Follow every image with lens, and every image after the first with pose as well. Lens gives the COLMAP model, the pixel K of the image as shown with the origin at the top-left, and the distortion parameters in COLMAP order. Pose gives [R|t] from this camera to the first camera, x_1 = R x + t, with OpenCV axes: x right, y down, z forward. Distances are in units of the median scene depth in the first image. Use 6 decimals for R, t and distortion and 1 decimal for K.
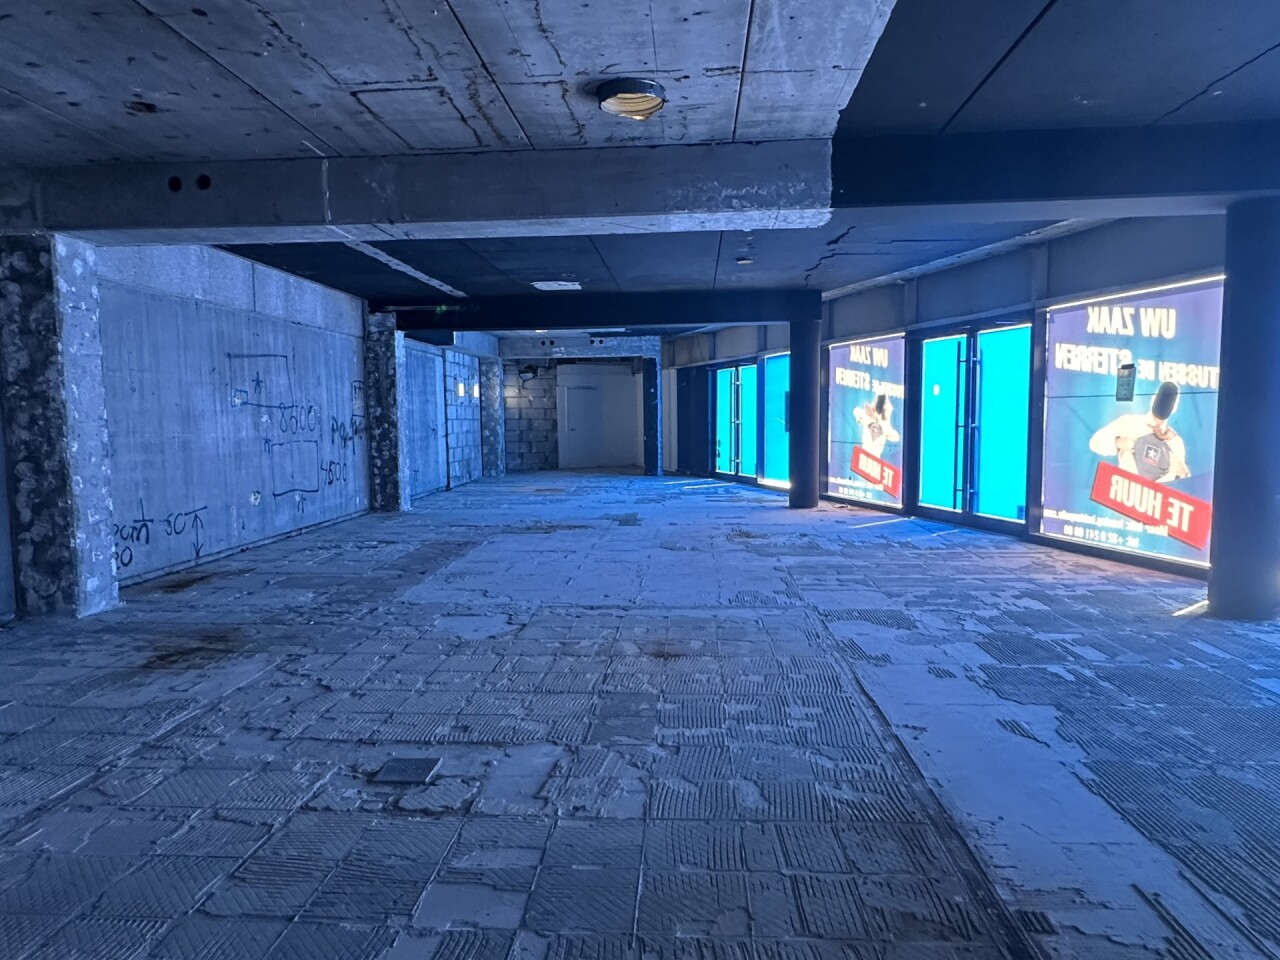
lens RADIAL K [[817.7, 0, 639.6], [0, 817.7, 480.8], [0, 0, 1]] dist [-0.000586, -0.000073]
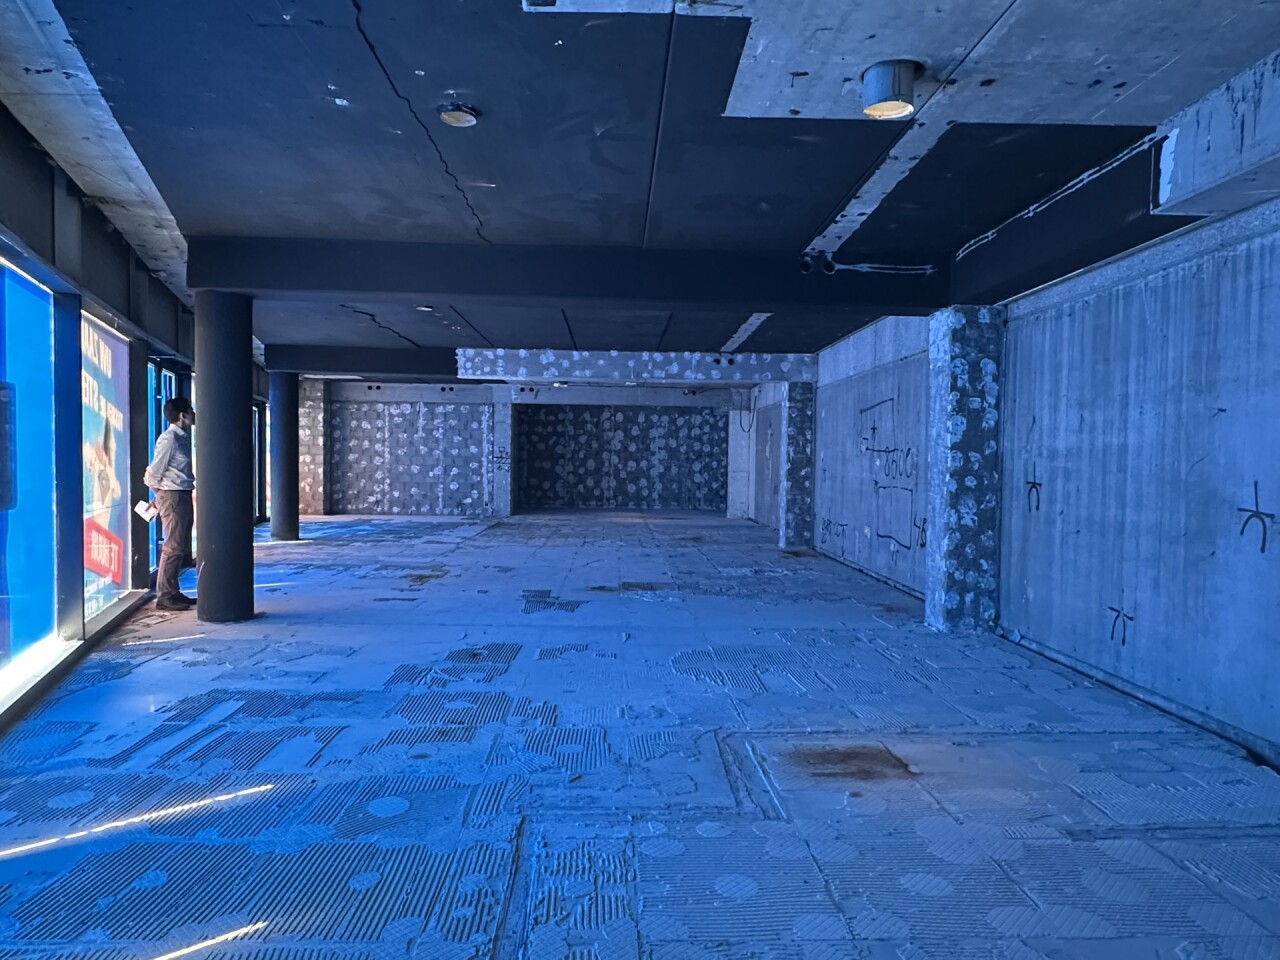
lens RADIAL K [[817.7, 0, 639.5], [0, 817.7, 482.8], [0, 0, 1]] dist [-0.000586, -0.000073]
pose [[-0.995246, 0.002097, -0.097372, -0.040152], [-0.008509, 0.994073, 0.108382, -0.162595], [0.097022, 0.108696, -0.989329, 2.031908]]
